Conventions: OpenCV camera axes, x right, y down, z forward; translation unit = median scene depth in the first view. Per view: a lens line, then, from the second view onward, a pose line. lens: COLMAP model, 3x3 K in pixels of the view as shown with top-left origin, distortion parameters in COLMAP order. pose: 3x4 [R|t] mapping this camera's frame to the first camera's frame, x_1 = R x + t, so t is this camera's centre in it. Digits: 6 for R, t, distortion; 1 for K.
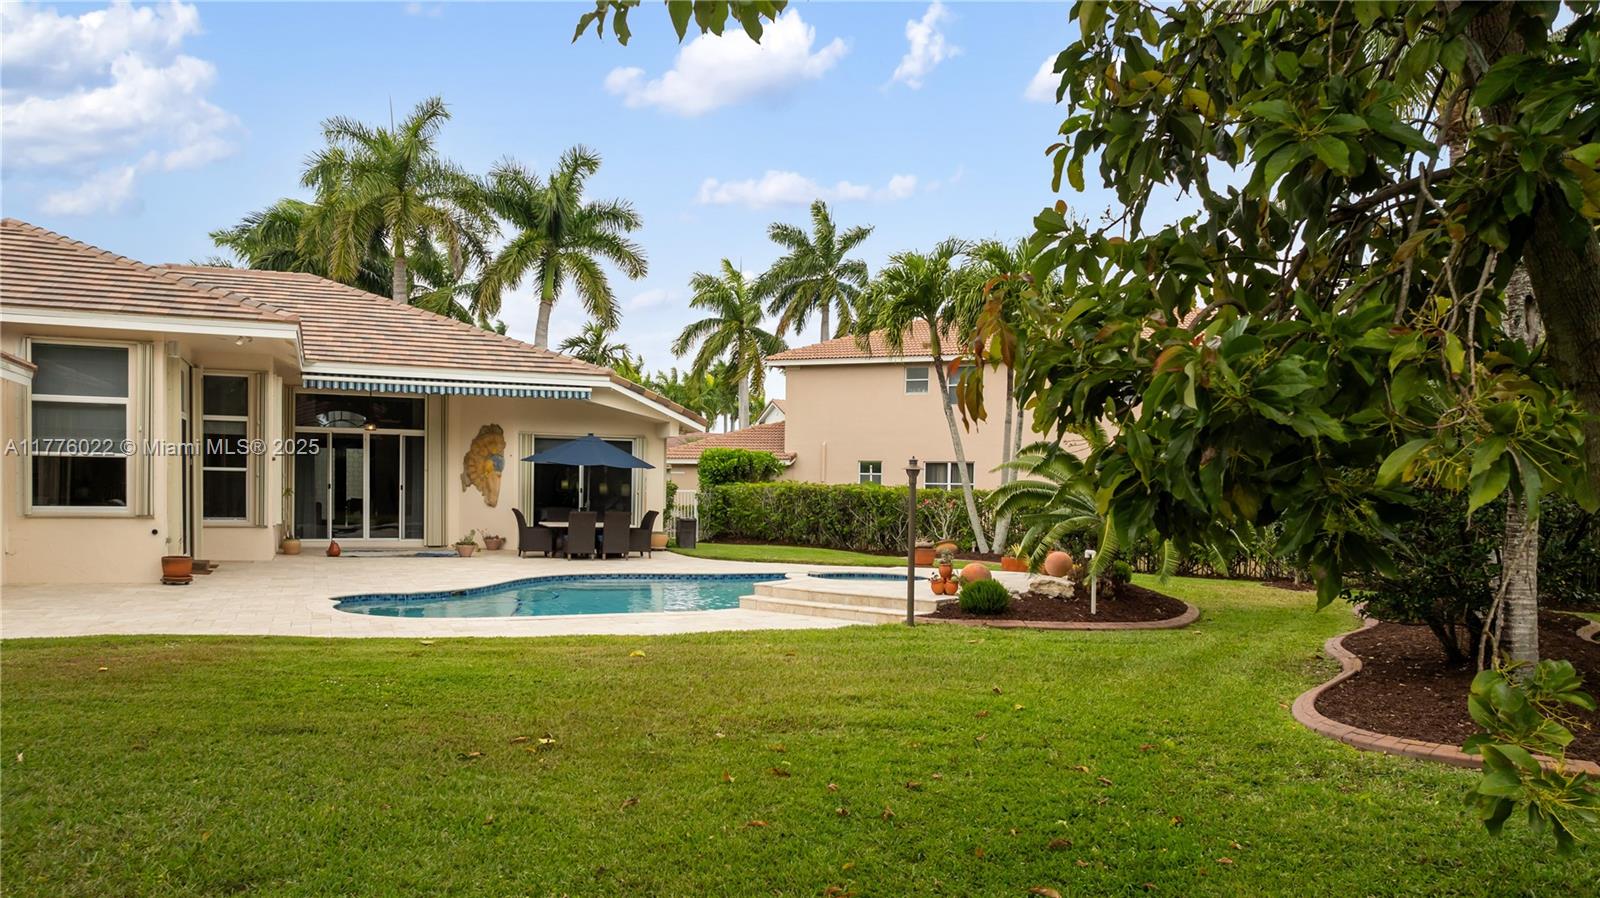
lens RADIAL K [[1152.3, 0, 808.7], [0, 1152.3, 492.7], [0, 0, 1]] dist [-0.027728, -0.001016]
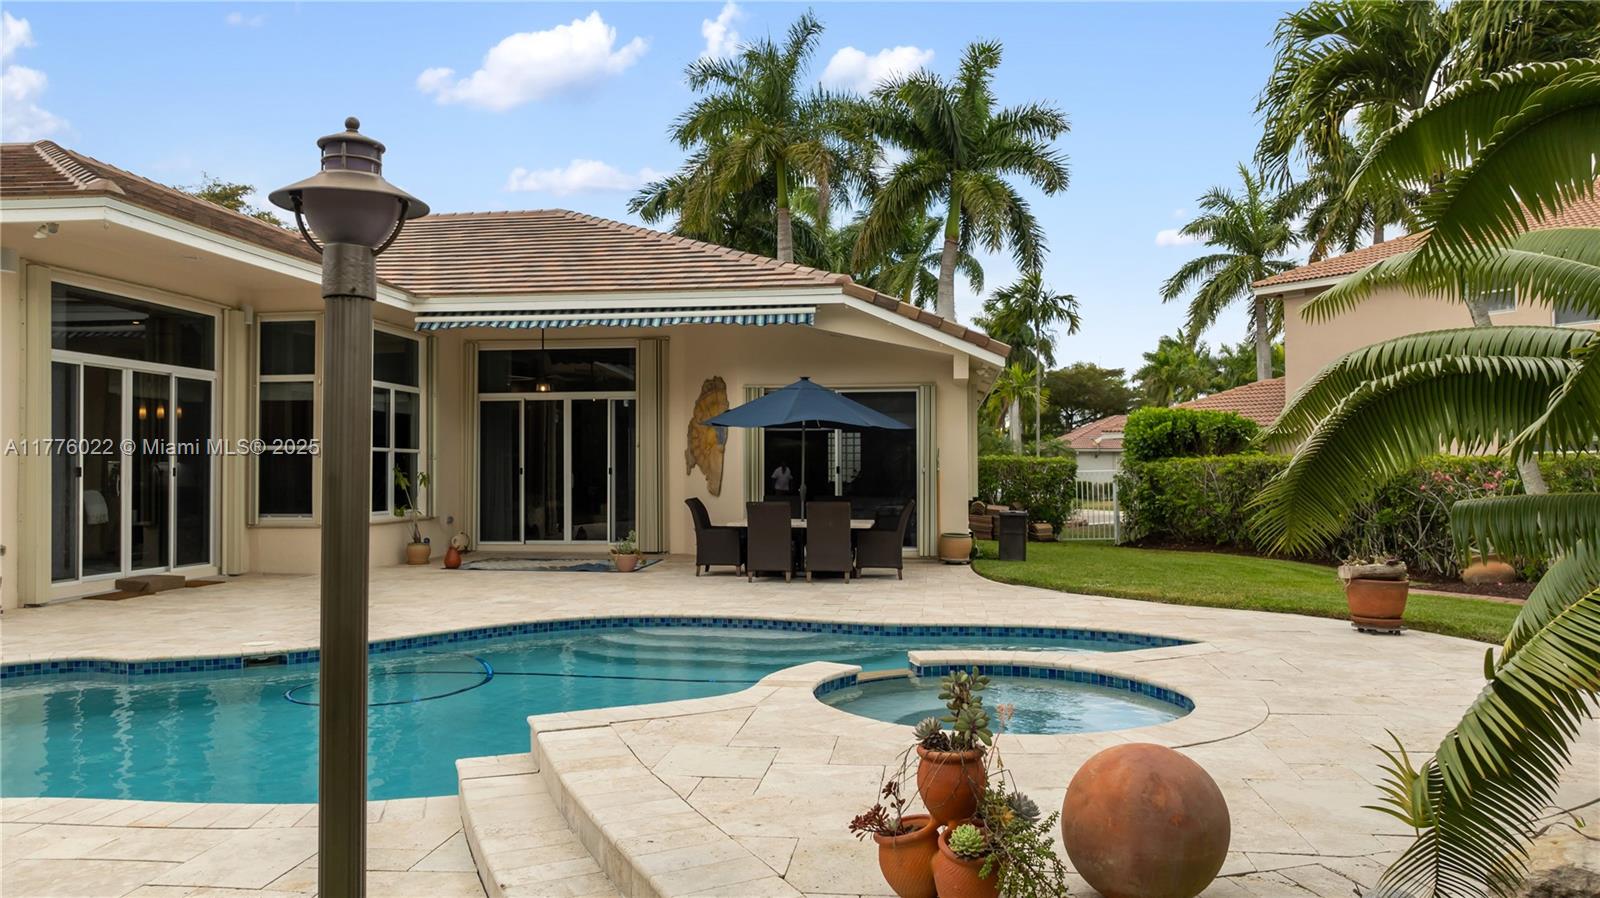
lens RADIAL K [[1128.5, 0, 803.3], [0, 1128.5, 445.5], [0, 0, 1]] dist [-0.043357, 0.044705]
pose [[0.868113, -0.033376, -0.495244, 0.120171], [0.015899, 0.999095, -0.039463, 0.010481], [0.496113, 0.026384, 0.867857, 0.503559]]
